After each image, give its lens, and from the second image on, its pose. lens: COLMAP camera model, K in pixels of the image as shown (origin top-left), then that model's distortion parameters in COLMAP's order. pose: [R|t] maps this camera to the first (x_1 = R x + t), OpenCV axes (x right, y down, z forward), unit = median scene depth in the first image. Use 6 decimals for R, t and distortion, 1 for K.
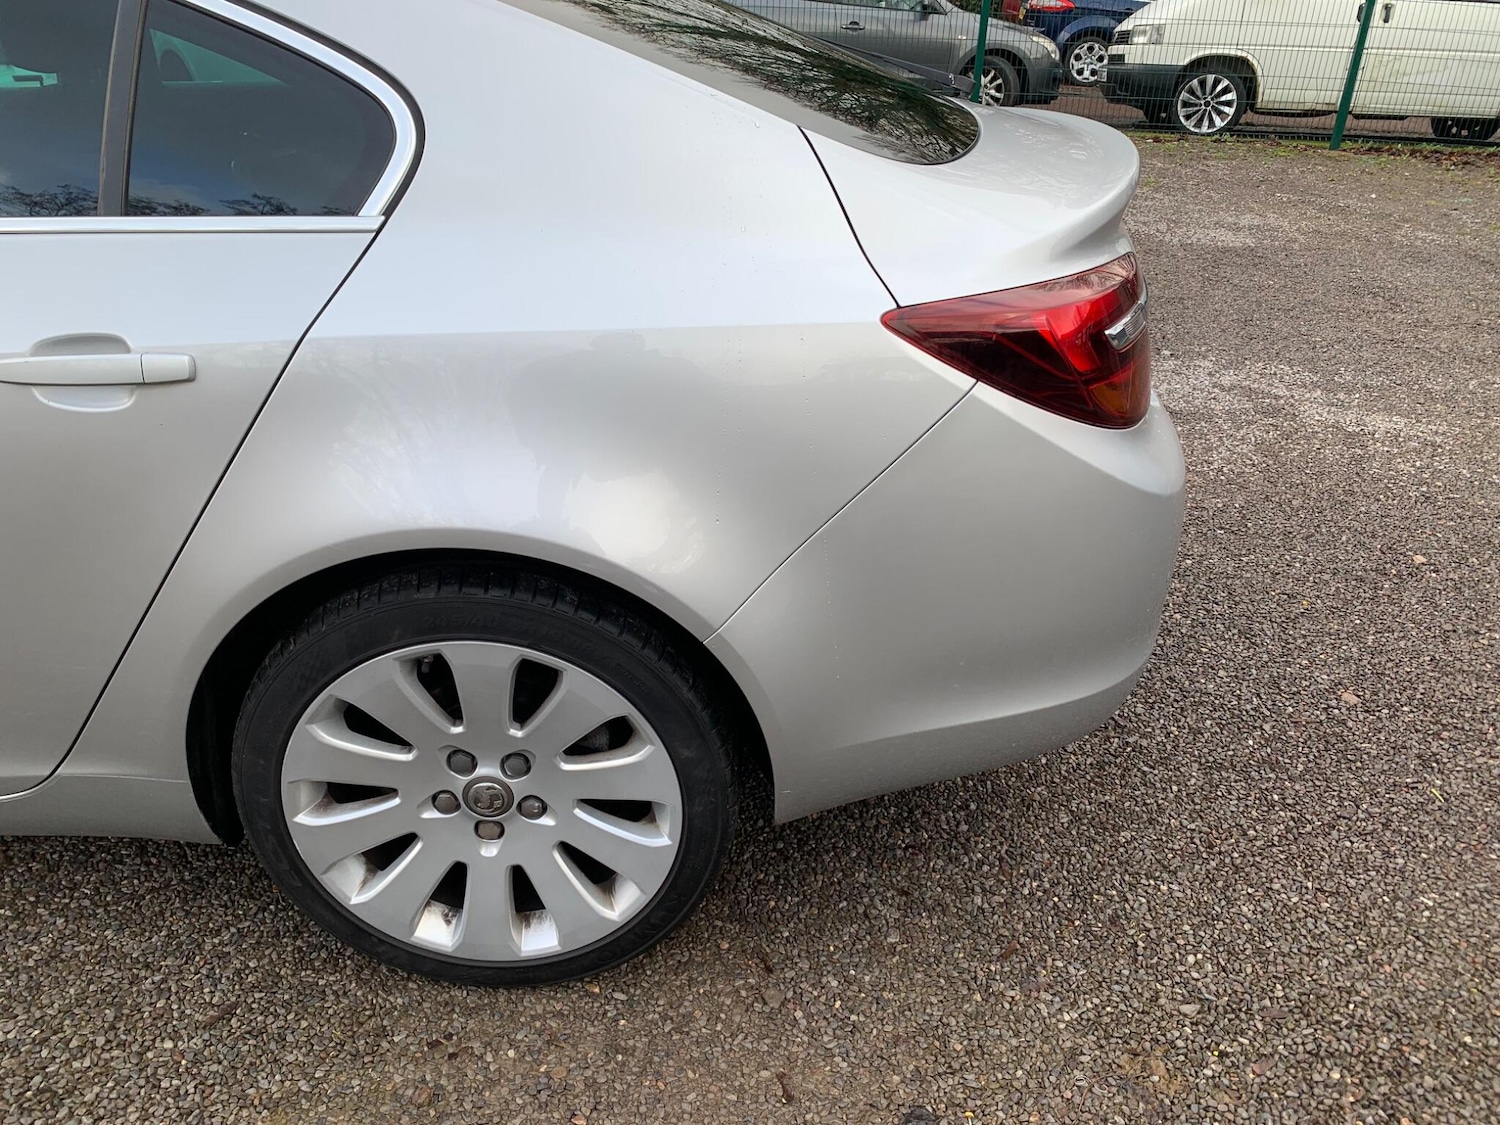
lens RADIAL K [[1154.5, 0, 736.8], [0, 1154.5, 547.5], [0, 0, 1]] dist [0.011444, -0.011481]
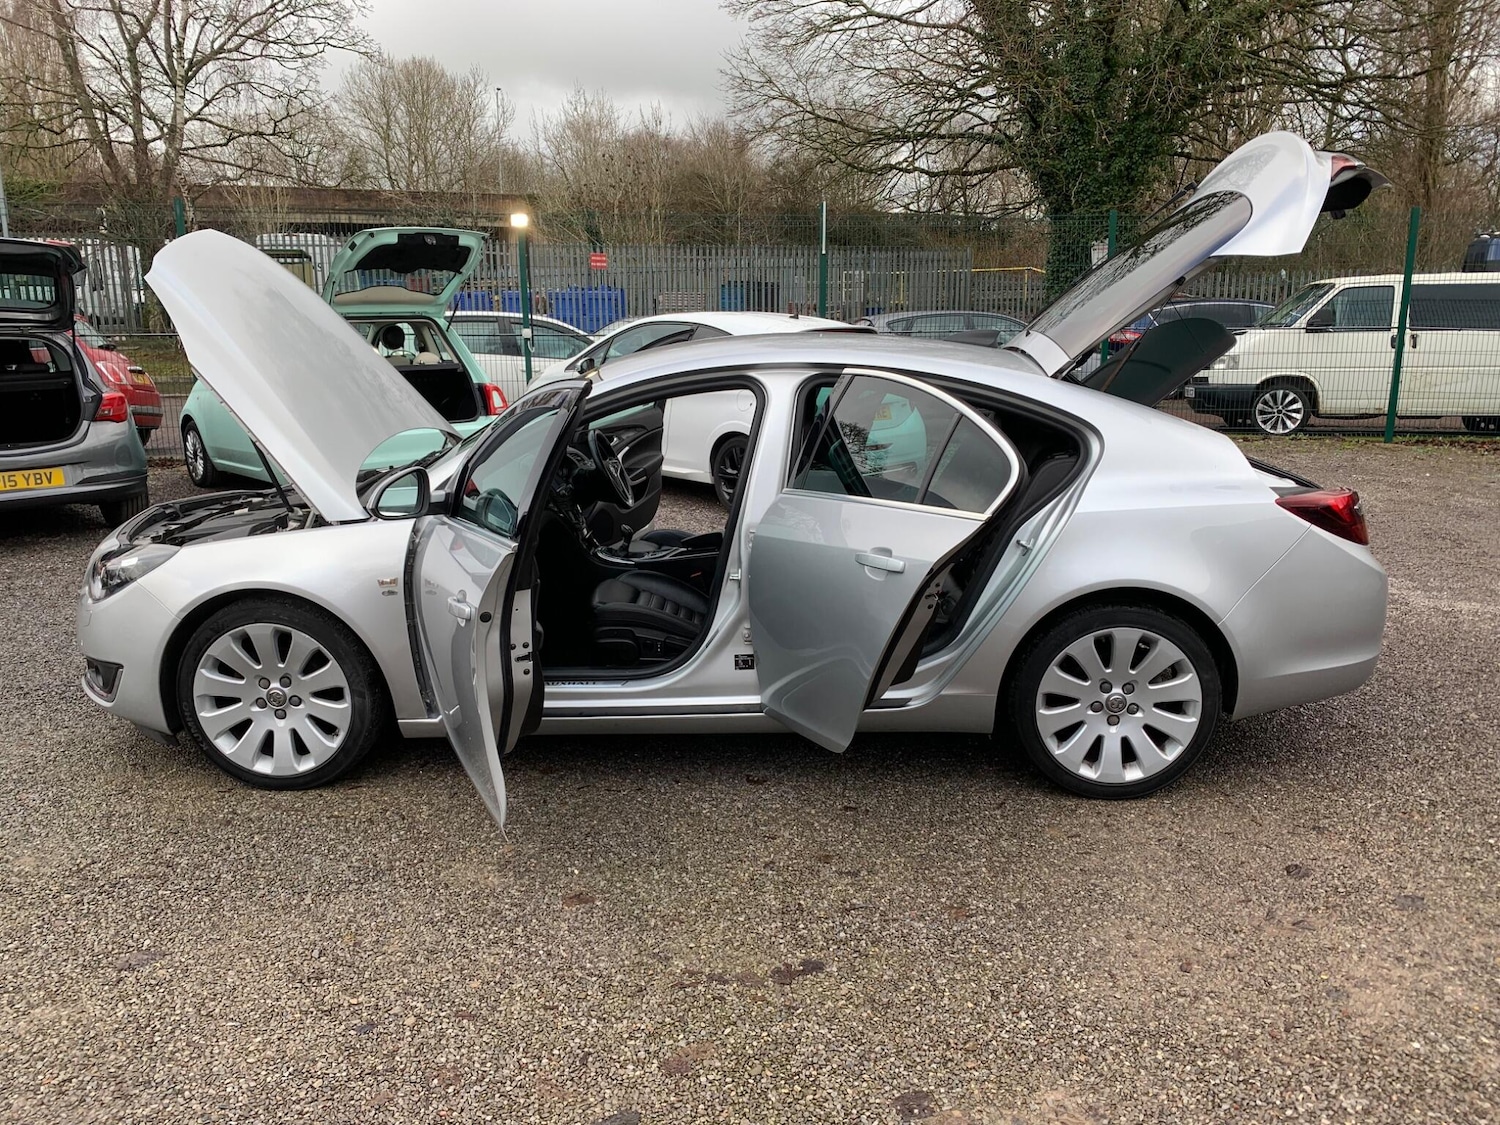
lens RADIAL K [[1154.5, 0, 754.4], [0, 1154.5, 582.8], [0, 0, 1]] dist [0.011444, -0.011481]
pose [[0.999037, -0.028069, -0.033730, -0.144732], [0.019700, 0.973733, -0.226837, 0.082692], [0.039211, 0.225954, 0.973348, -0.235442]]
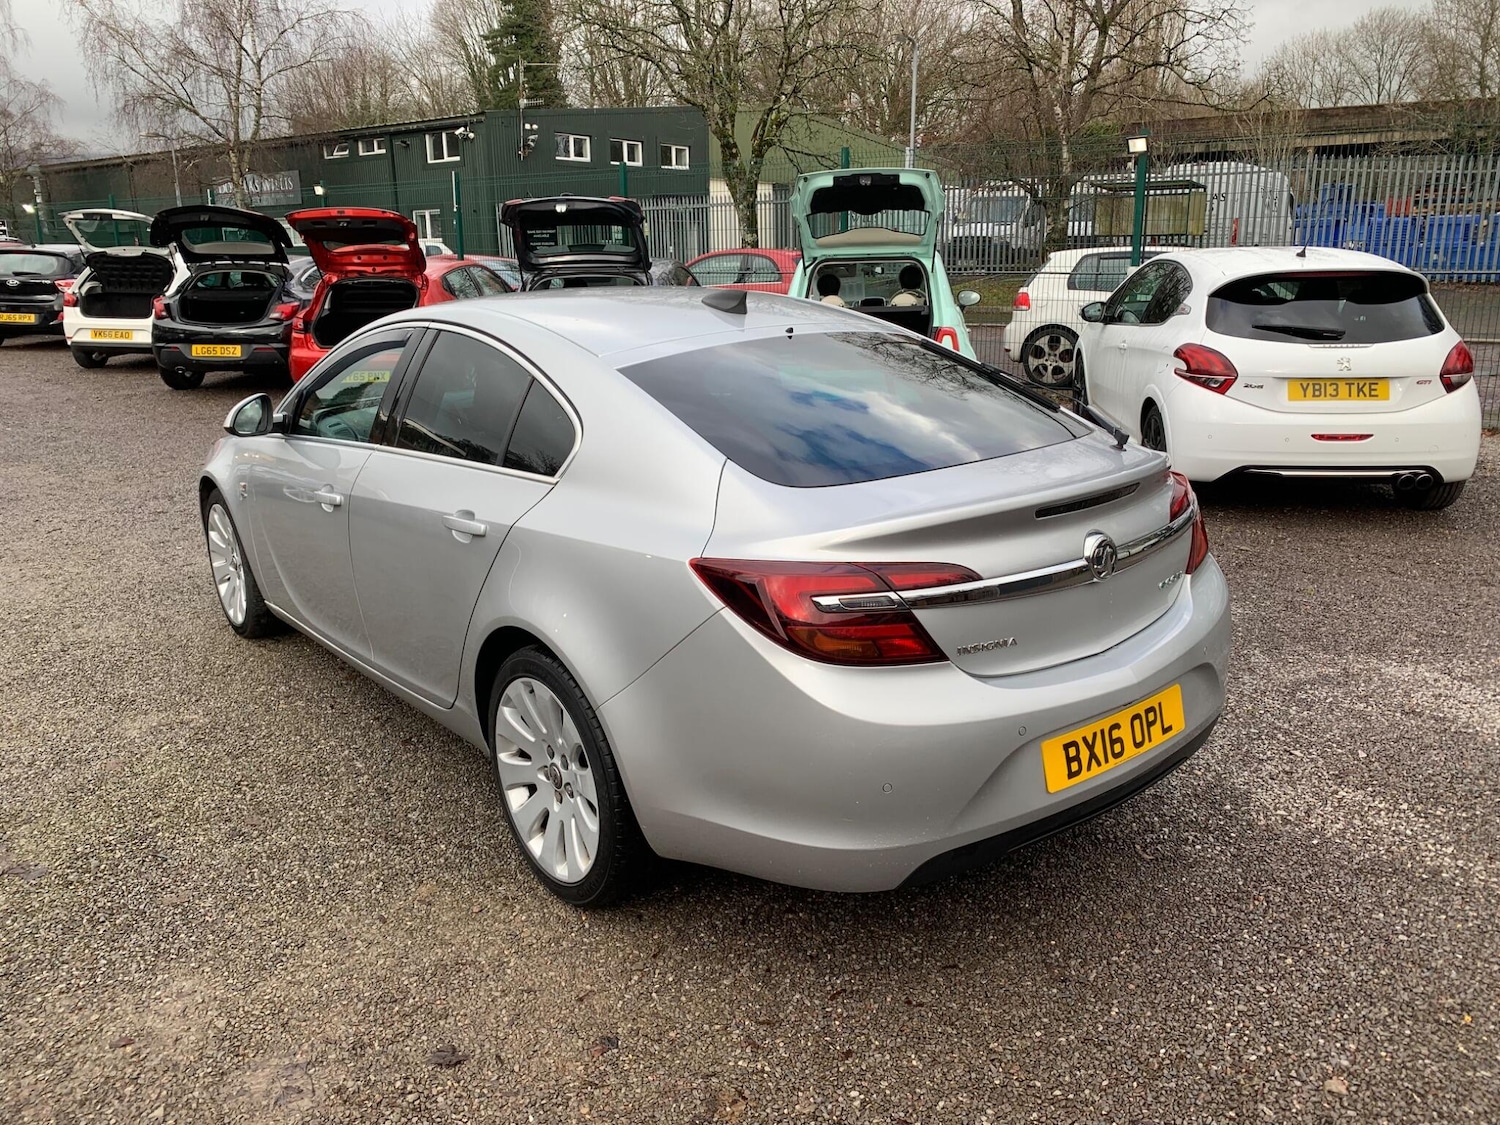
lens RADIAL K [[1160.8, 0, 761.2], [0, 1160.8, 556.9], [0, 0, 1]] dist [0.010772, -0.009978]
pose [[0.634433, 0.159387, -0.756367, 0.224507], [-0.312483, 0.947874, -0.062365, -0.017865], [0.707000, 0.275918, 0.651168, -0.014921]]
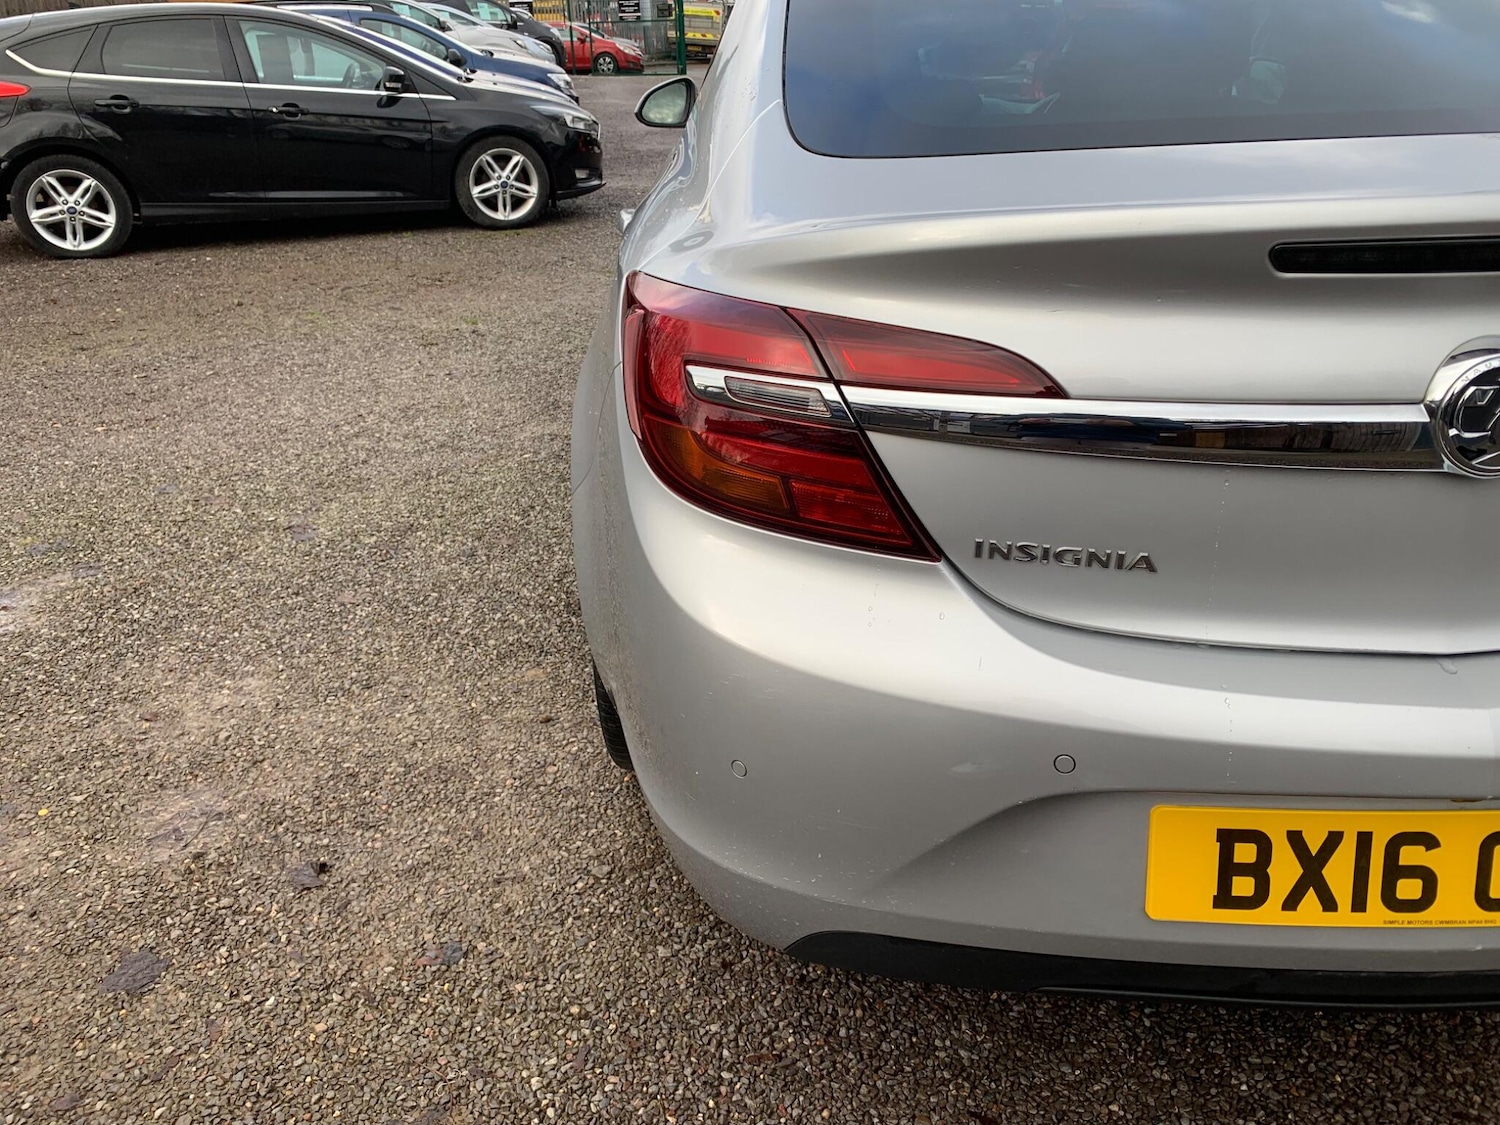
lens RADIAL K [[1154.5, 0, 757.4], [0, 1154.5, 562.2], [0, 0, 1]] dist [0.011444, -0.011481]
pose [[-0.009189, 0.384175, -0.923215, 0.168344], [-0.426810, 0.833422, 0.351057, -0.056888], [0.904295, 0.397263, 0.156312, 0.149698]]
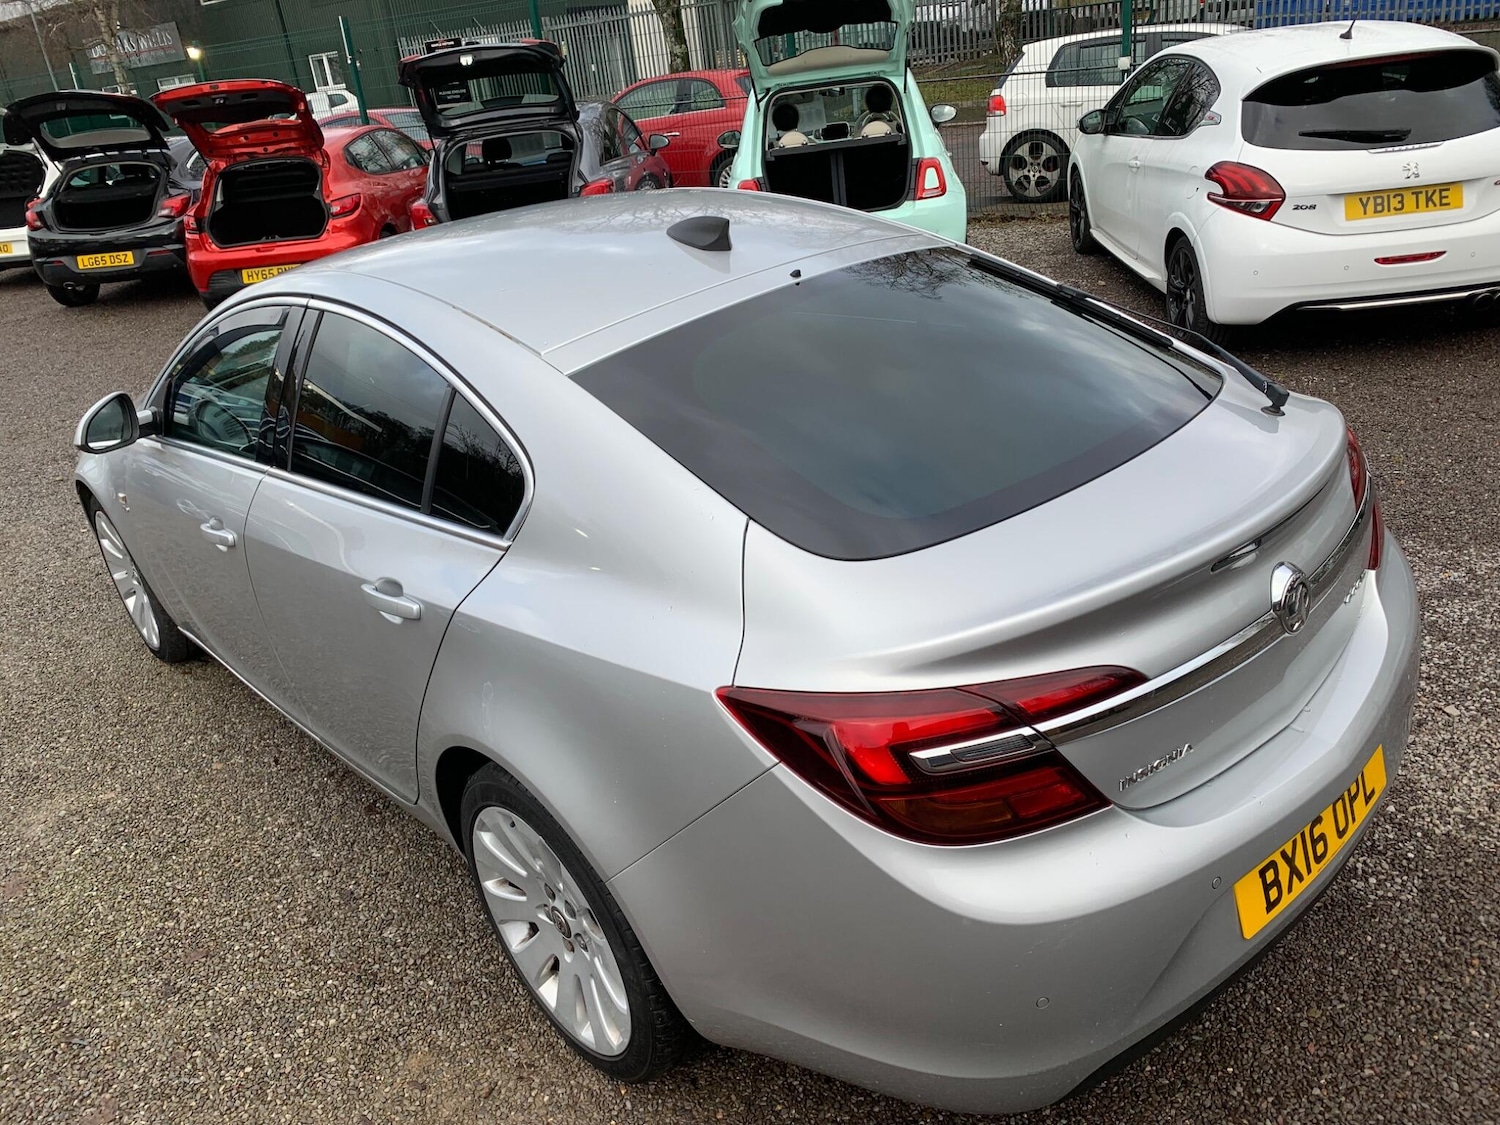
lens RADIAL K [[1160.8, 0, 763.5], [0, 1160.8, 559.2], [0, 0, 1]] dist [0.010772, -0.009978]
pose [[0.672730, 0.200454, -0.712216, 0.146188], [-0.204659, 0.975457, 0.081231, -0.064141], [0.711020, 0.091115, 0.697244, 0.021602]]
